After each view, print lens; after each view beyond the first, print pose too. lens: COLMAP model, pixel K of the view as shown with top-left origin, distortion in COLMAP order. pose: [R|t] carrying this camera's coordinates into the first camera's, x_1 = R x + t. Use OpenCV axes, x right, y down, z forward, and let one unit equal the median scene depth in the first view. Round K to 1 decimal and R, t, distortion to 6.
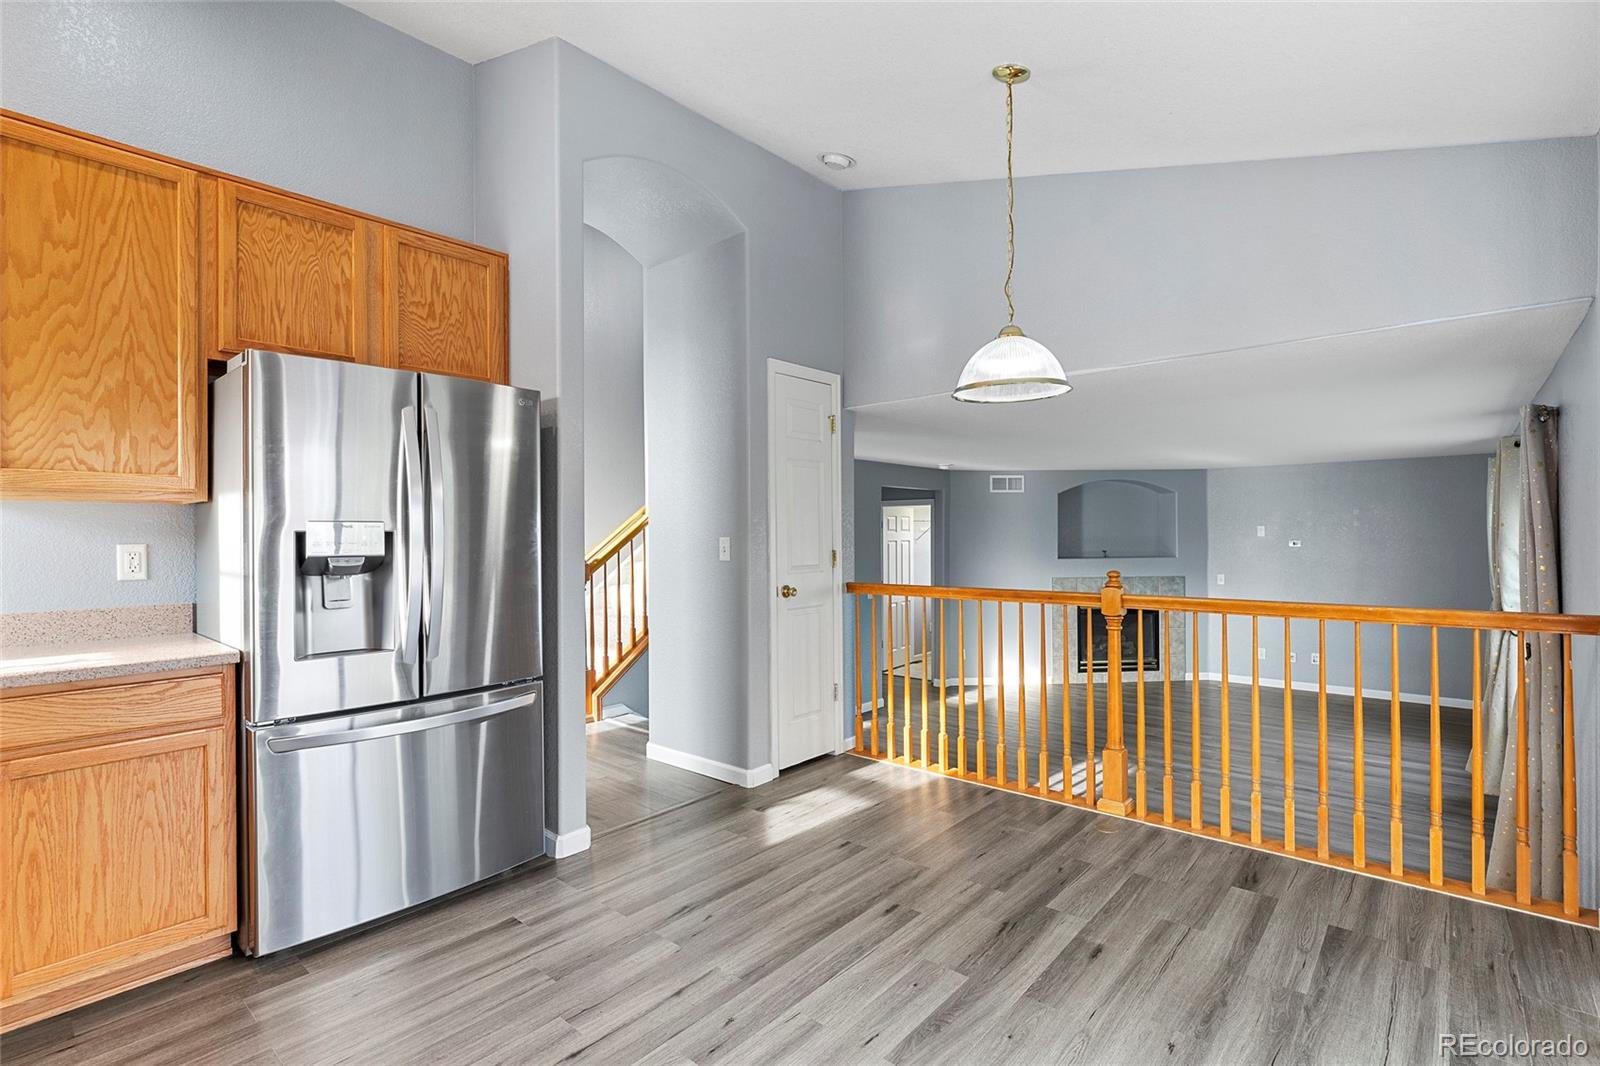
lens RADIAL K [[768.0, 0, 803.4], [0, 768.0, 524.0], [0, 0, 1]] dist [0.002732, 0.000238]
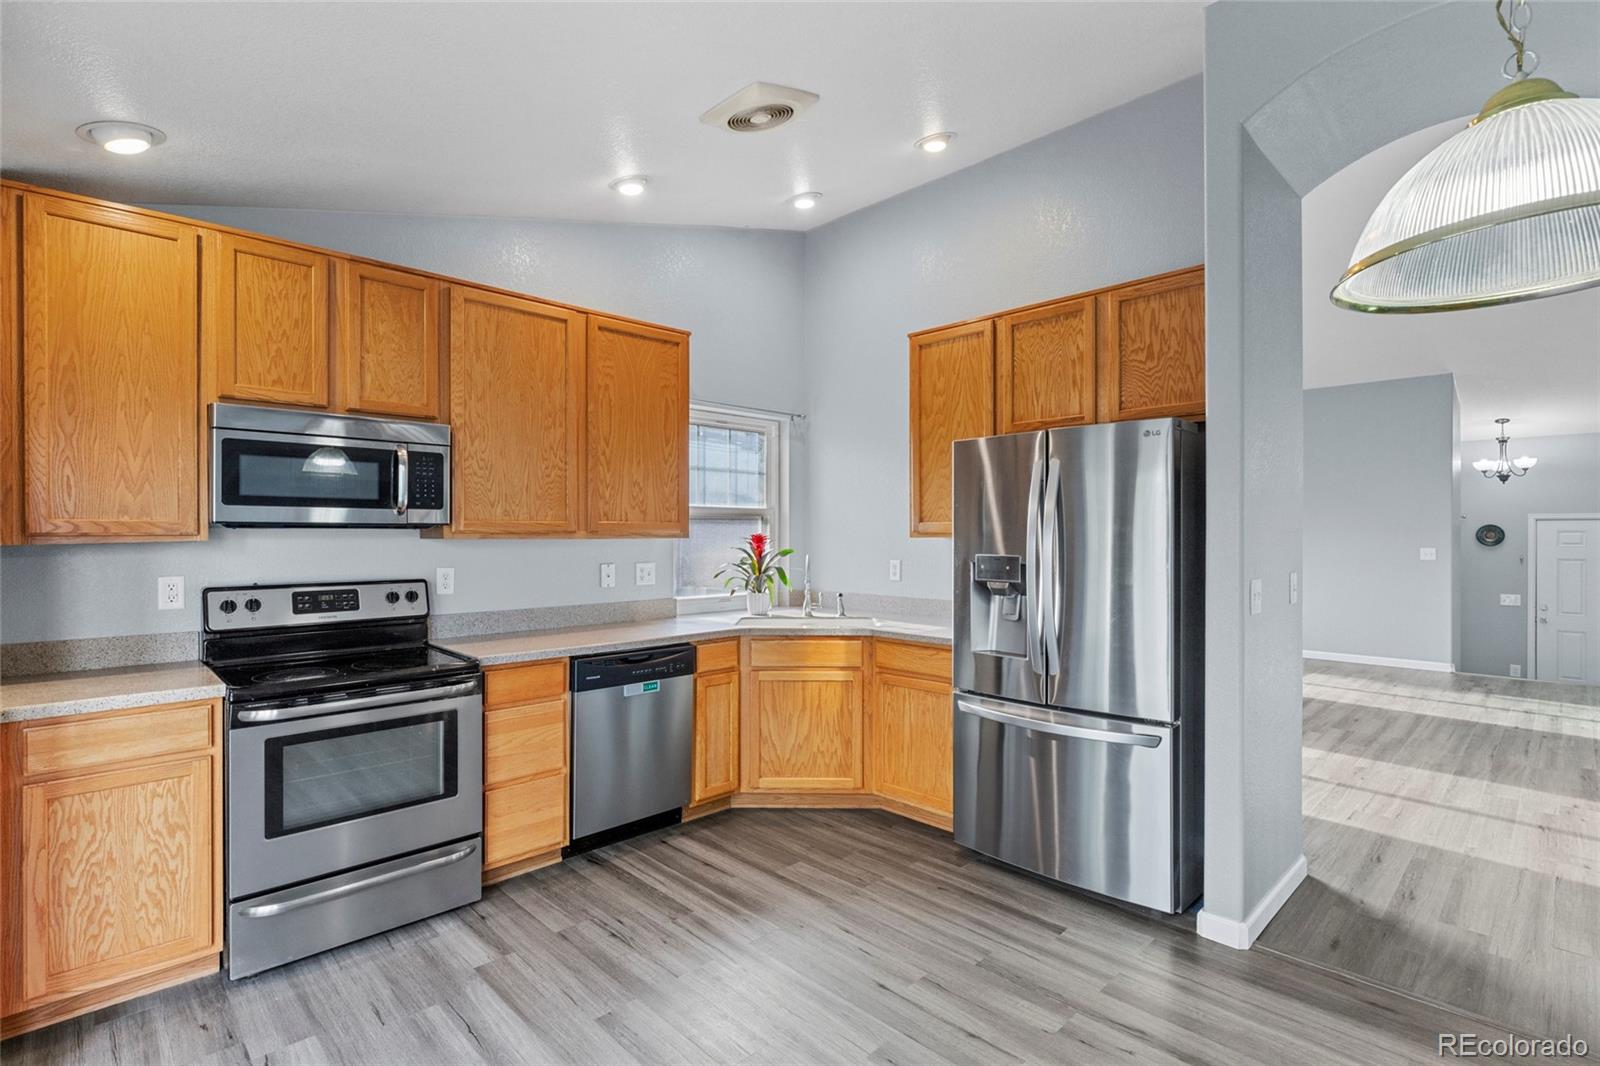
lens RADIAL K [[768.0, 0, 801.6], [0, 768.0, 543.1], [0, 0, 1]] dist [0.002732, 0.000238]
pose [[-0.096107, 0.004568, -0.995361, 0.641222], [-0.001544, 0.999988, 0.004738, -0.022479], [0.995370, 0.001992, -0.096099, 0.665461]]
